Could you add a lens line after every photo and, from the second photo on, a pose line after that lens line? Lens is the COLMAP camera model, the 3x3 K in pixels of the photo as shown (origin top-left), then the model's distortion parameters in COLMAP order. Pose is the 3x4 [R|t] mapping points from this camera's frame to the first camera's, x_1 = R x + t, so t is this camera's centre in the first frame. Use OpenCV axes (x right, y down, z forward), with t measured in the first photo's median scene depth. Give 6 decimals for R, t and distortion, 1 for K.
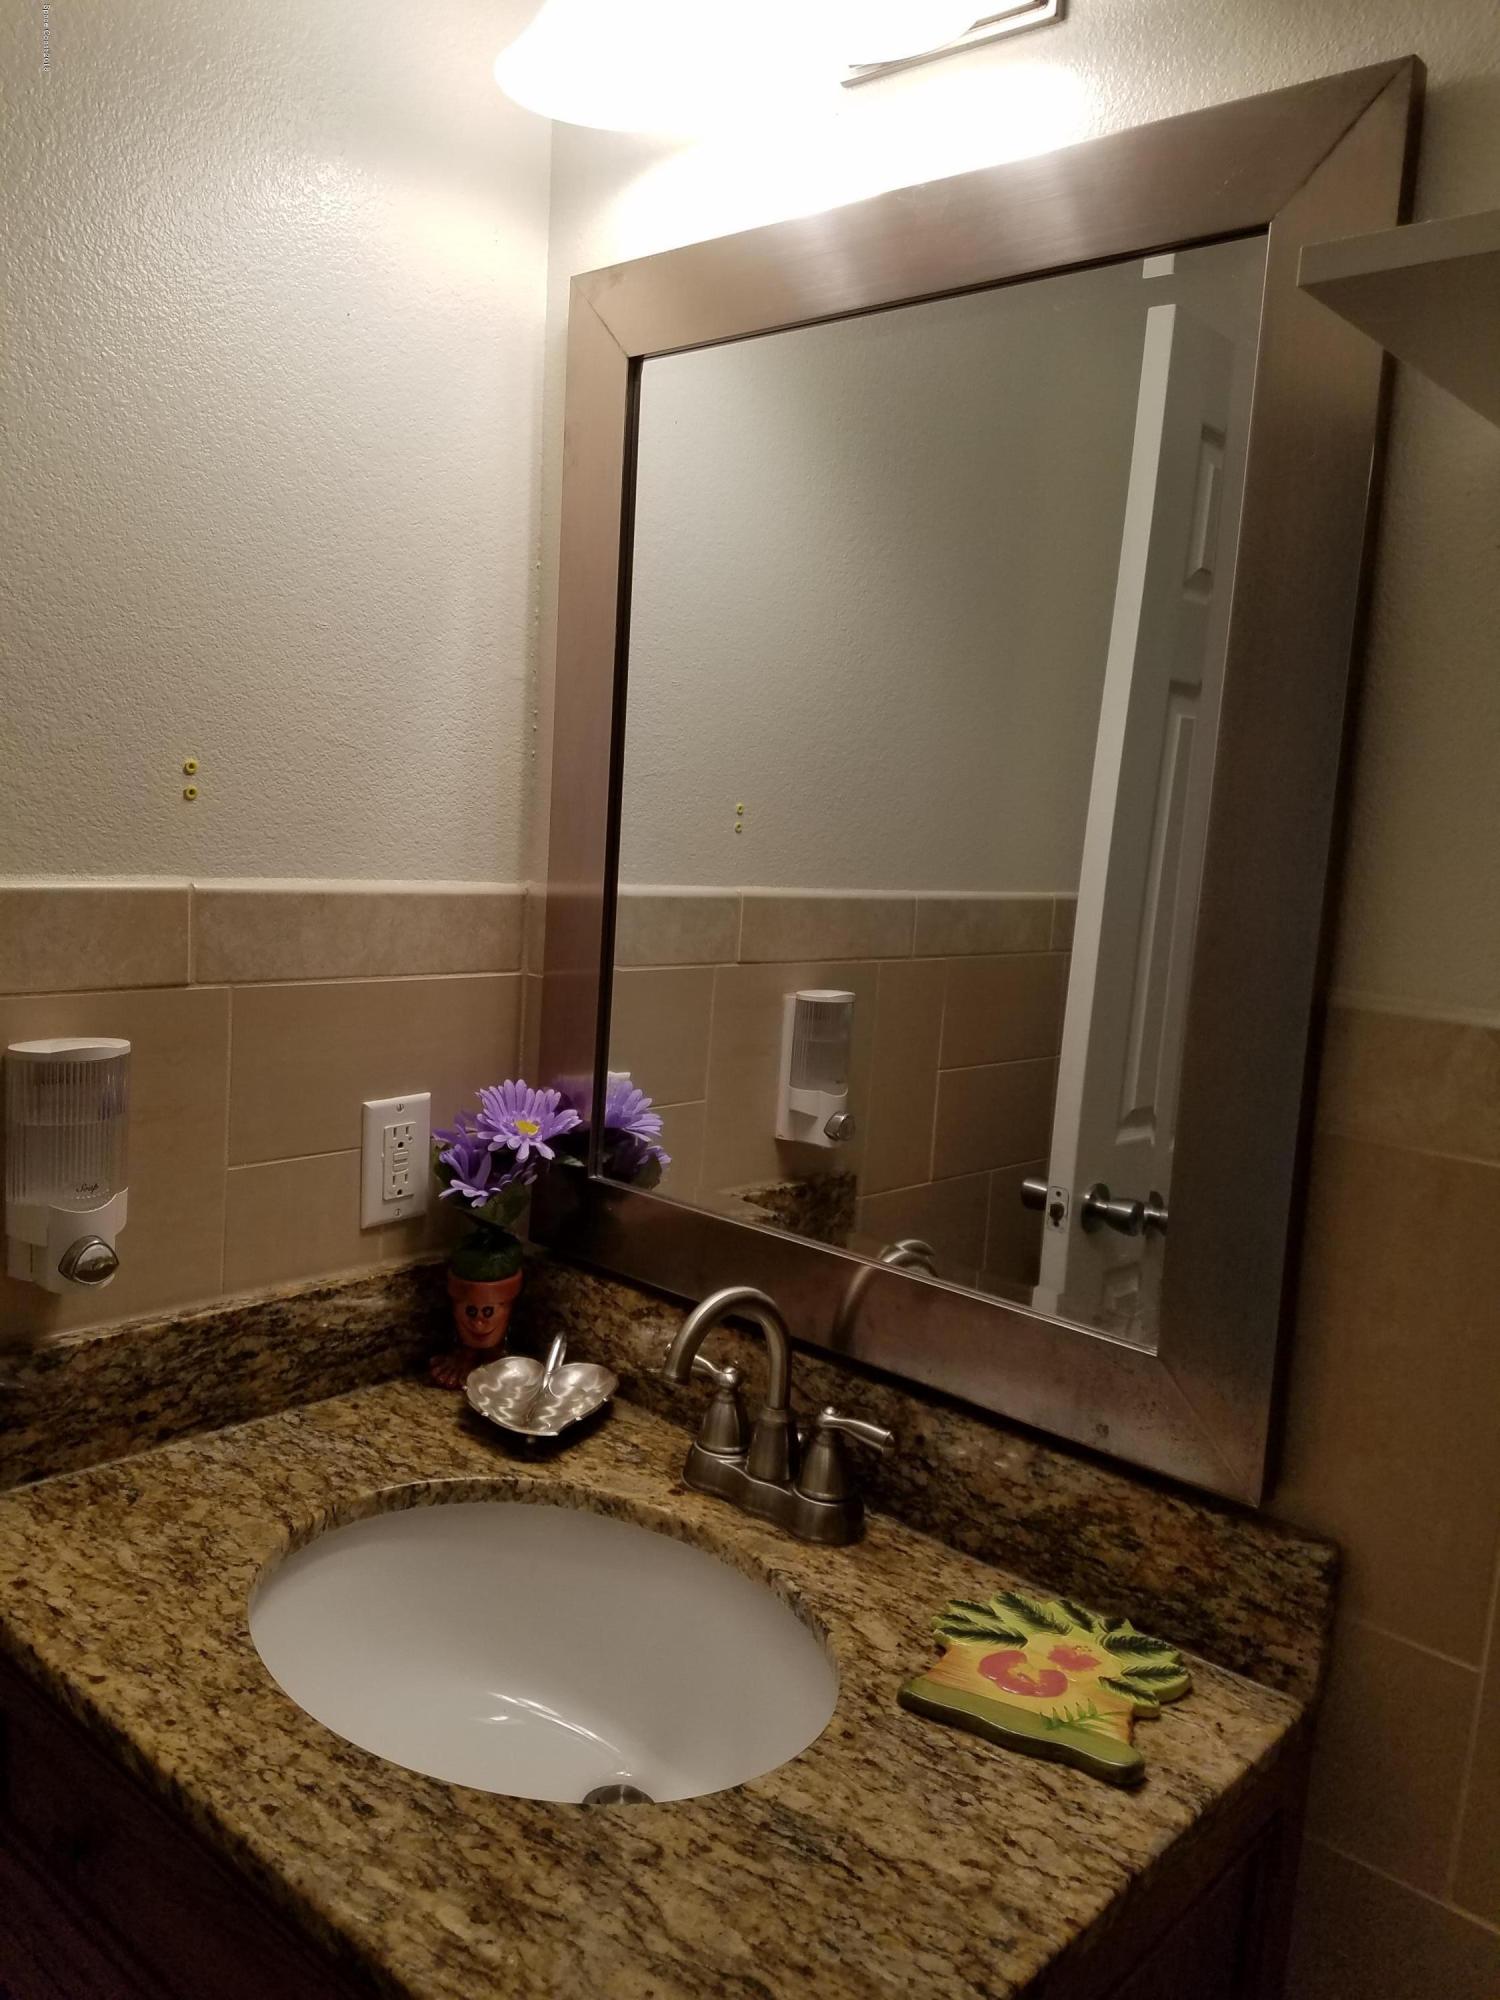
lens RADIAL K [[1536.8, 0, 744.2], [0, 1536.8, 992.0], [0, 0, 1]] dist [0.034823, -0.030761]
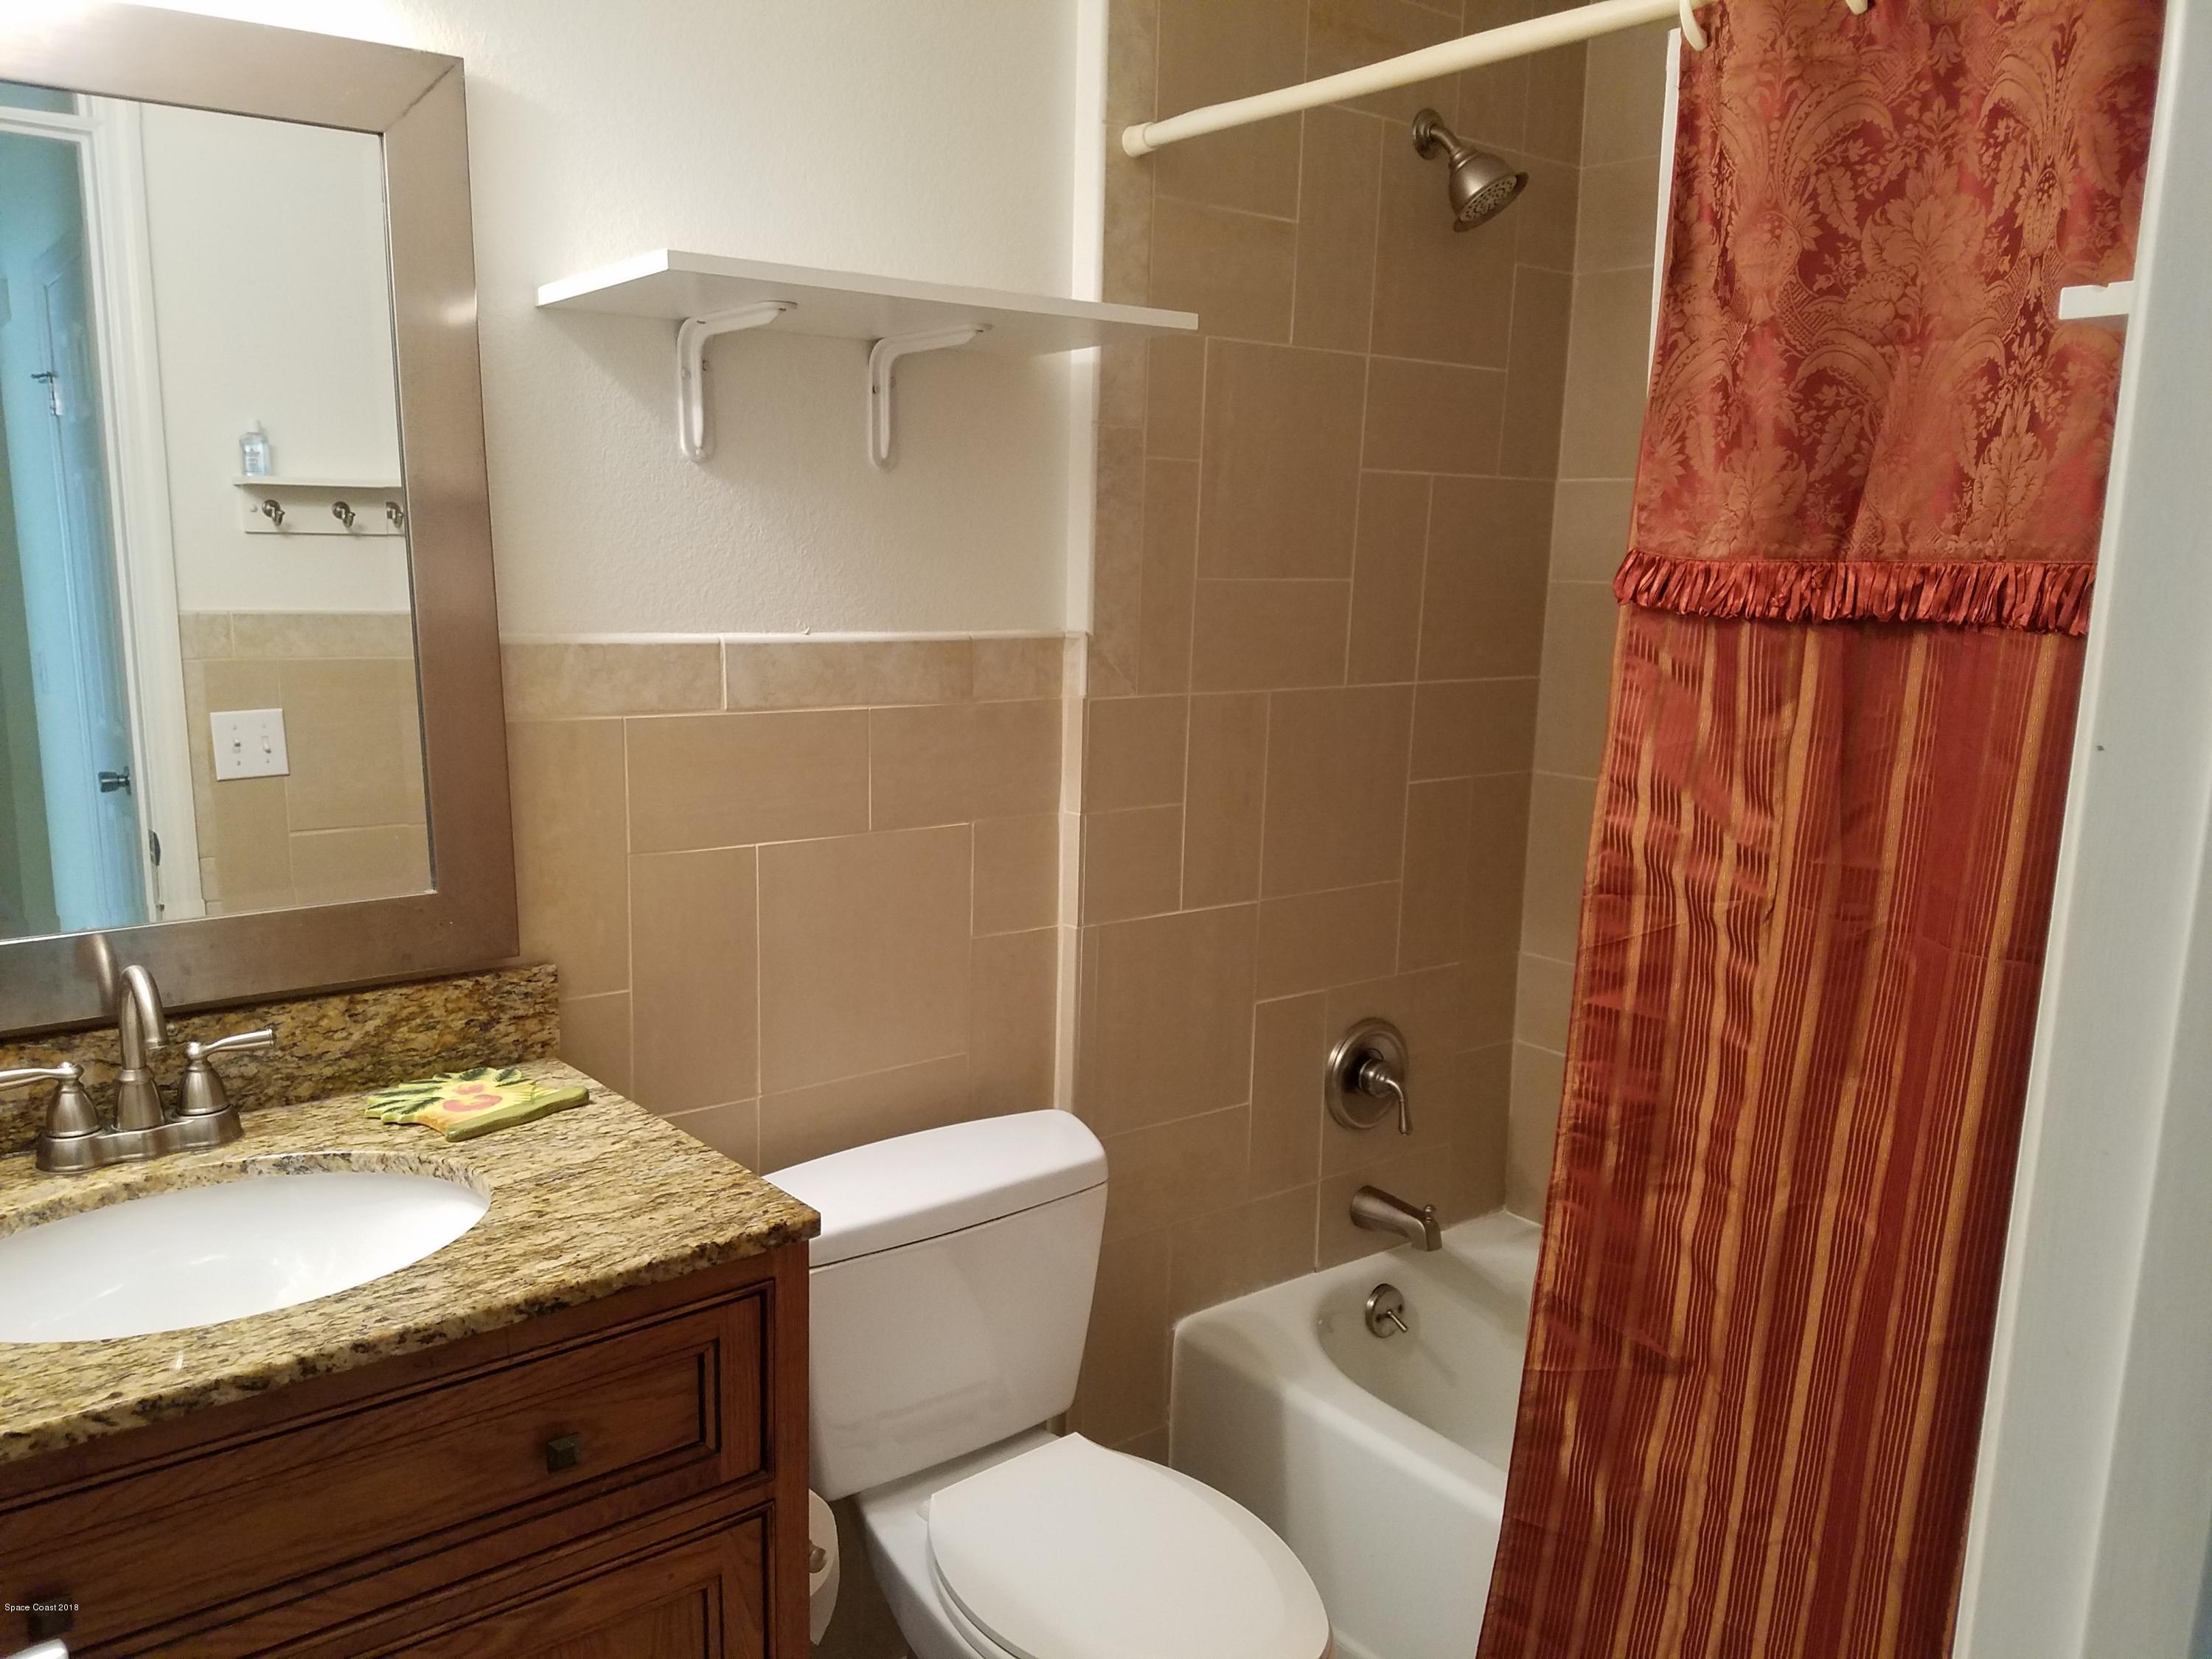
lens RADIAL K [[1699.7, 0, 1096.9], [0, 1699.7, 827.4], [0, 0, 1]] dist [0.034823, -0.030761]
pose [[0.146798, -0.225202, 0.963190, -1.240039], [0.111091, 0.971332, 0.210175, -0.105118], [-0.982909, 0.076148, 0.167607, 0.086584]]
